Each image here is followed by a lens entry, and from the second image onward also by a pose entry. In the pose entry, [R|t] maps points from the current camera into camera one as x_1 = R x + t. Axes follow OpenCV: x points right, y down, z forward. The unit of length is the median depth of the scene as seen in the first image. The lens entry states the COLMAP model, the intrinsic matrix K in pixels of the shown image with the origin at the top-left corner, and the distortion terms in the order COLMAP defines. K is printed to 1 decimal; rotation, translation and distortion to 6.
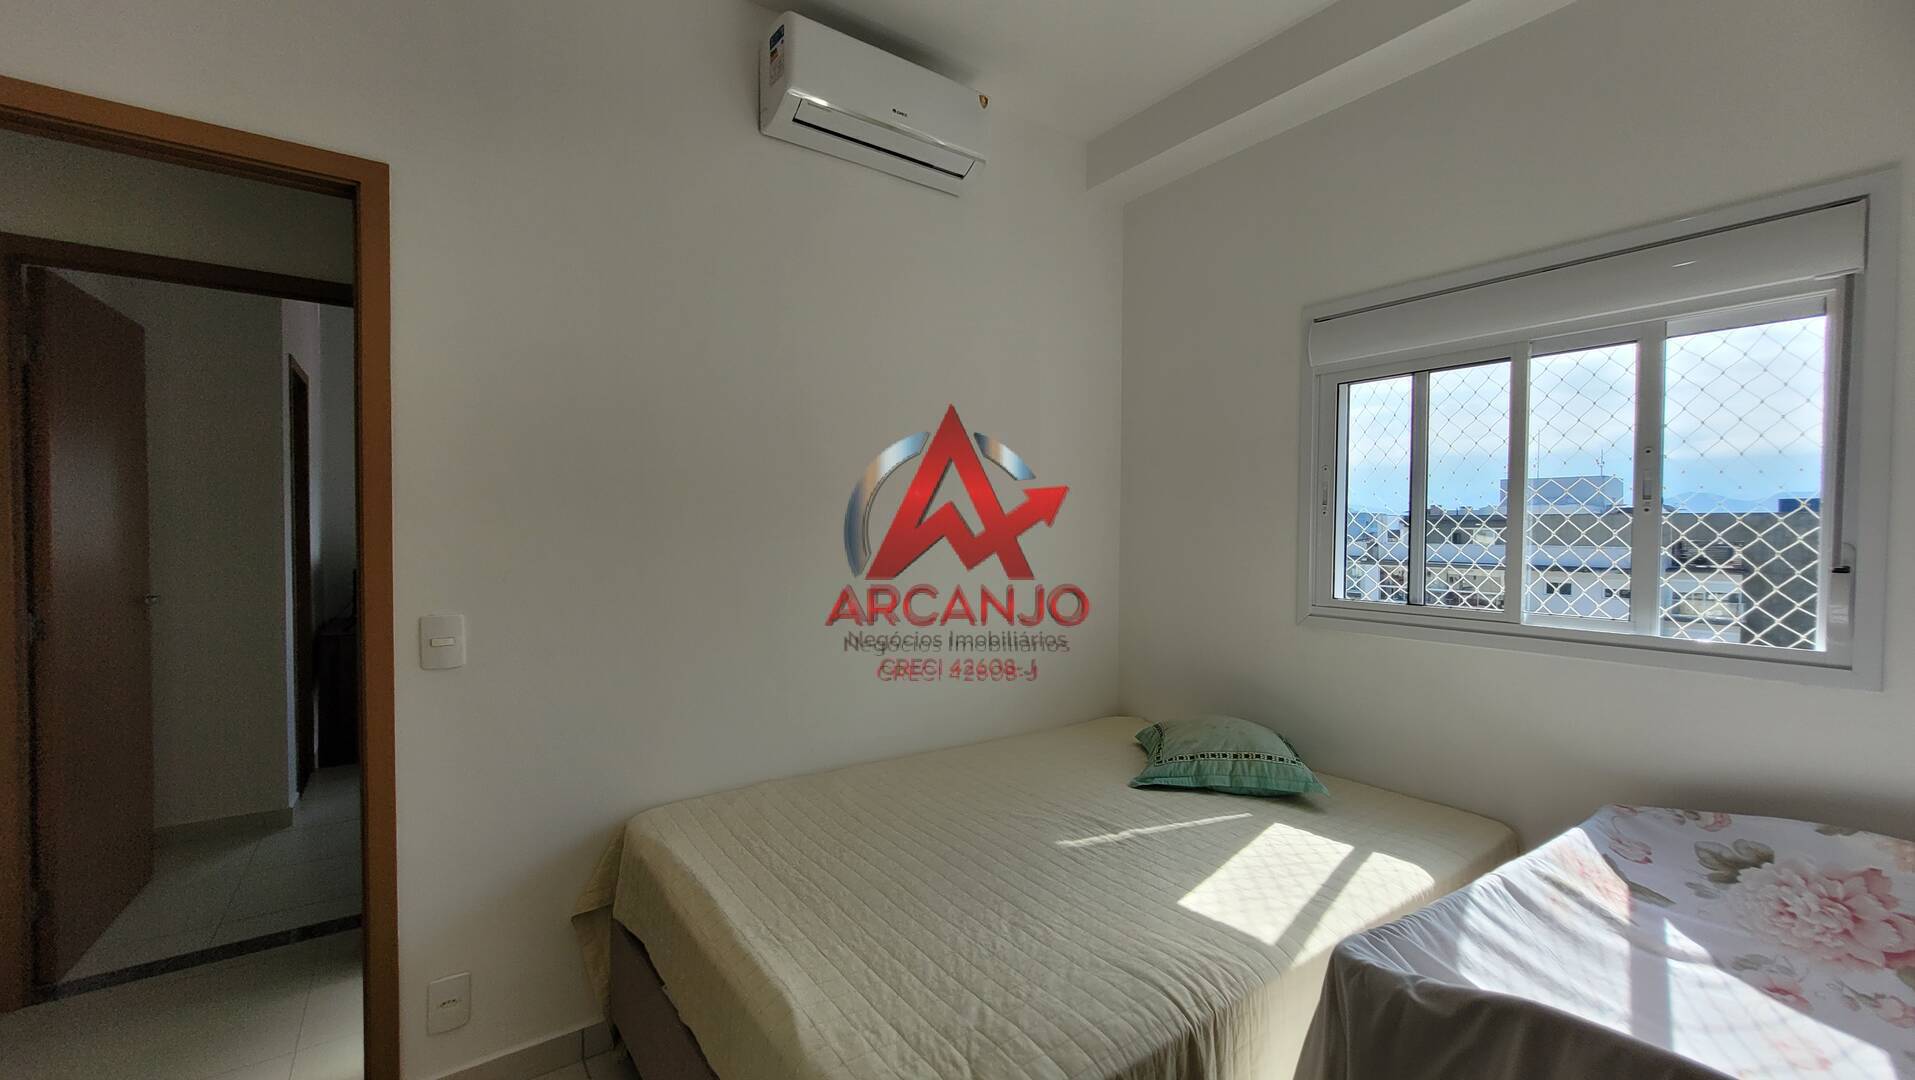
lens RADIAL K [[754.7, 0, 946.8], [0, 754.7, 546.8], [0, 0, 1]] dist [-0.000772, 0.000203]
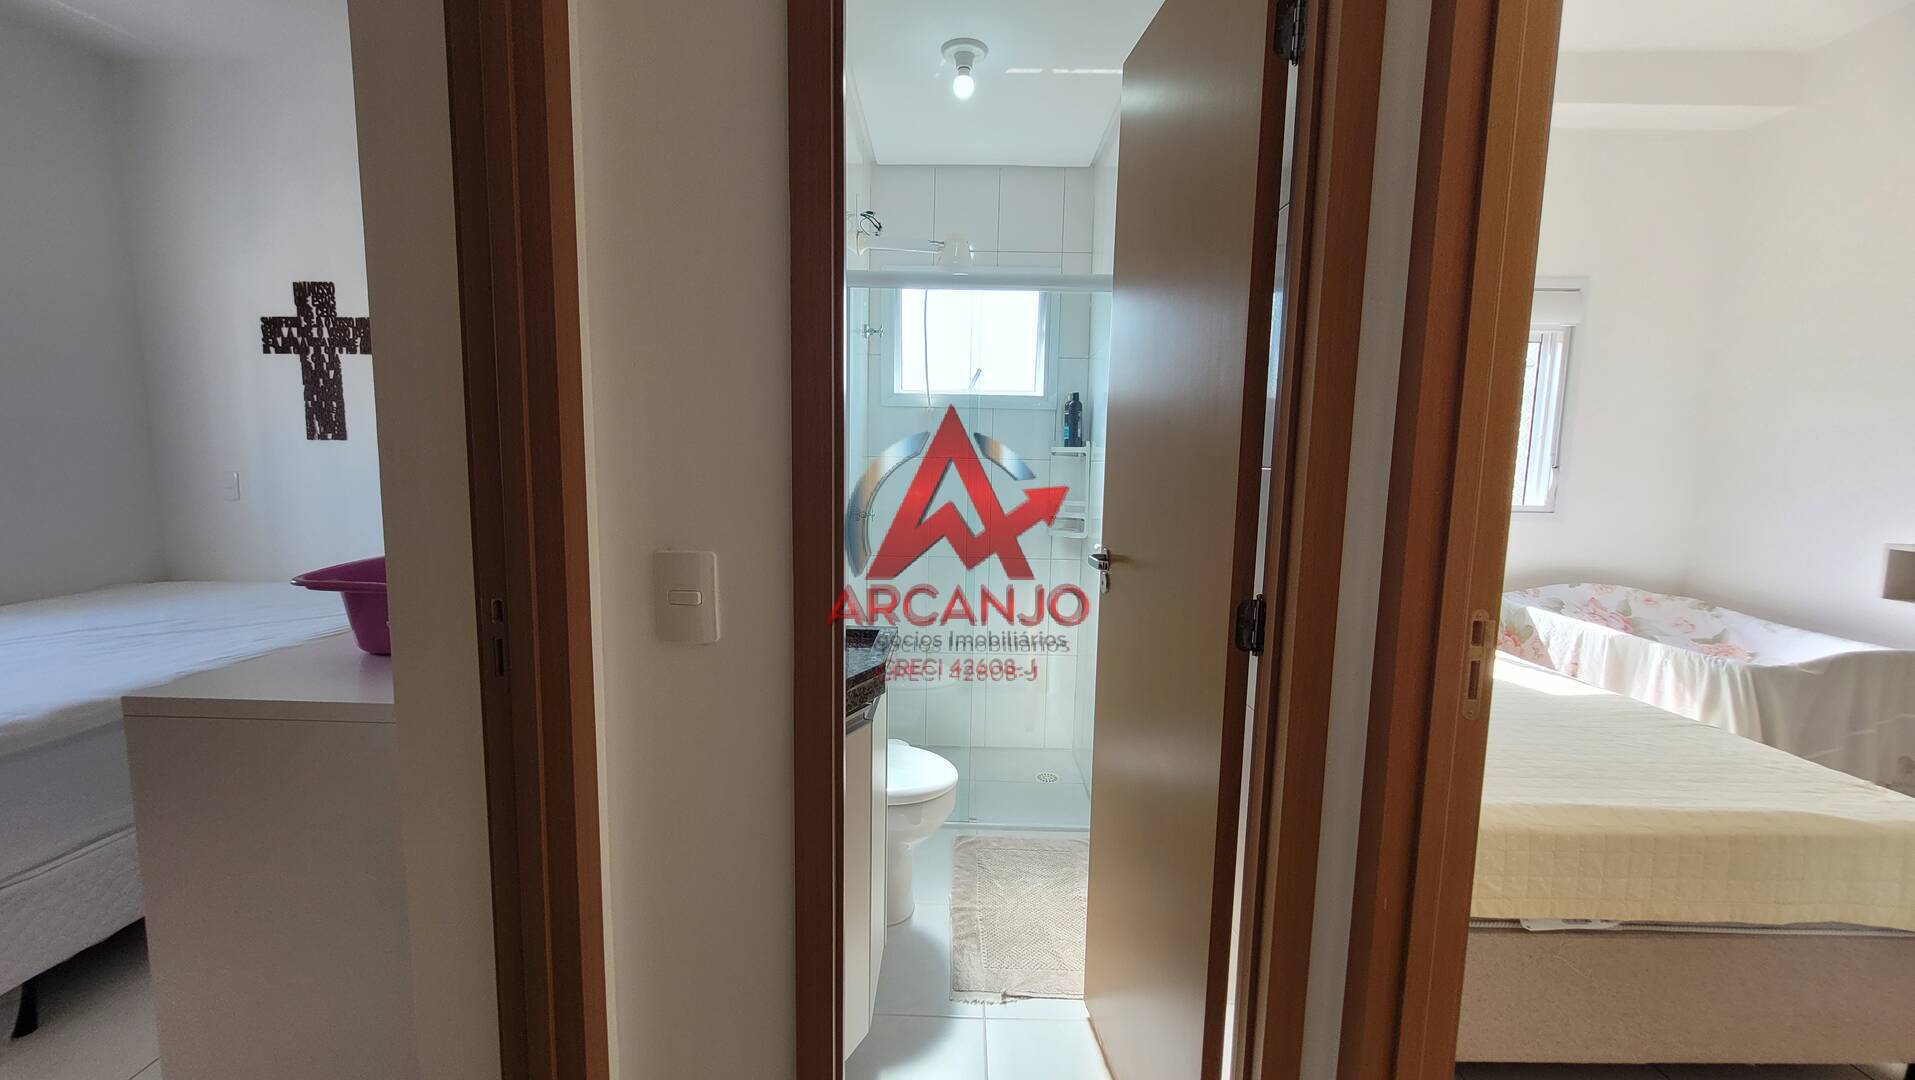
lens RADIAL K [[757.6, 0, 949.8], [0, 757.6, 547.1], [0, 0, 1]] dist [-0.000983, 0.000019]
pose [[0.590722, -0.092638, 0.801540, -1.363299], [0.003981, 0.993710, 0.111915, 0.007894], [-0.806865, -0.062920, 0.587375, 0.960380]]
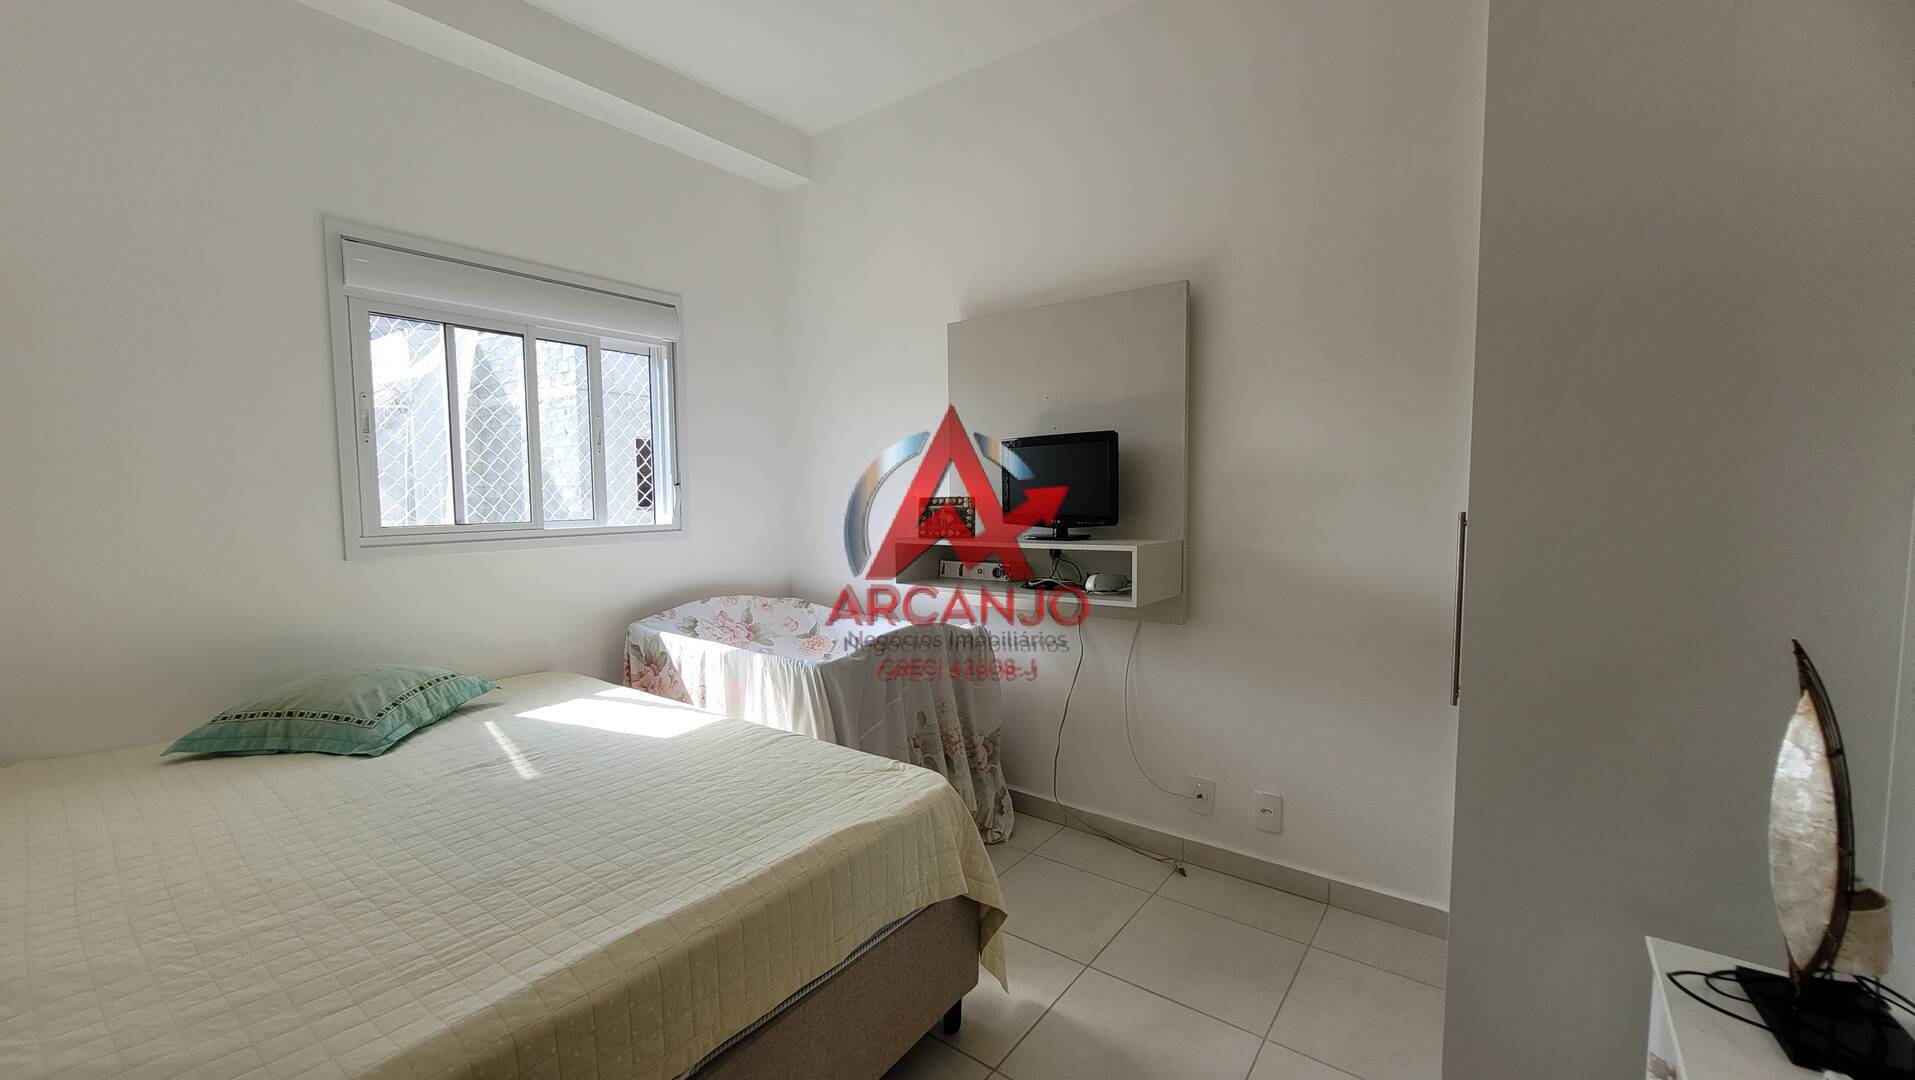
lens RADIAL K [[754.7, 0, 946.8], [0, 754.7, 546.8], [0, 0, 1]] dist [-0.000772, 0.000203]
pose [[-0.297785, -0.076555, 0.951558, -0.919391], [0.026674, 0.995723, 0.088455, 0.034083], [-0.954260, 0.051723, -0.294469, 0.787559]]
